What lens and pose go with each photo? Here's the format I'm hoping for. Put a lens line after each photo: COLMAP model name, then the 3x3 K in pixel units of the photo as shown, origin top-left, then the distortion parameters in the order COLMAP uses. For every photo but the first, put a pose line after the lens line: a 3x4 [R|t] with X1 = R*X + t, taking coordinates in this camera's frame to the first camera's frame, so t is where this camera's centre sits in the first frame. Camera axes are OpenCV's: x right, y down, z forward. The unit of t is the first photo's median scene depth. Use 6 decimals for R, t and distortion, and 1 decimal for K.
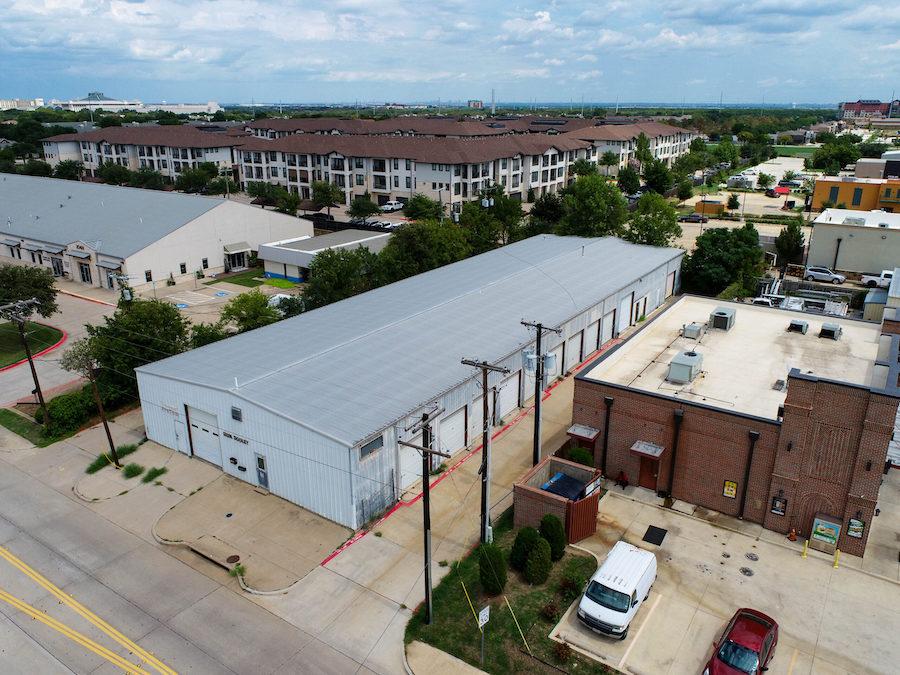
lens RADIAL K [[684.8, 0, 450.7], [0, 684.8, 339.0], [0, 0, 1]] dist [-0.013819, 0.009199]
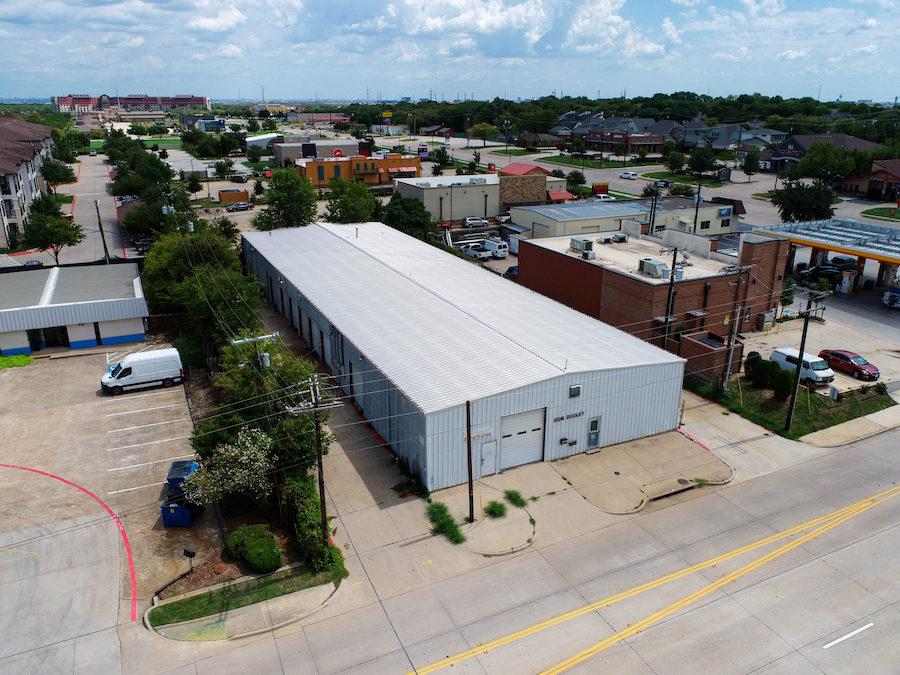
lens RADIAL K [[684.8, 0, 453.4], [0, 684.8, 332.7], [0, 0, 1]] dist [-0.013819, 0.009199]
pose [[0.498724, -0.279276, 0.820536, -1.190845], [0.280179, 0.947790, 0.152294, -0.180785], [-0.820228, 0.153944, 0.550933, 0.531368]]
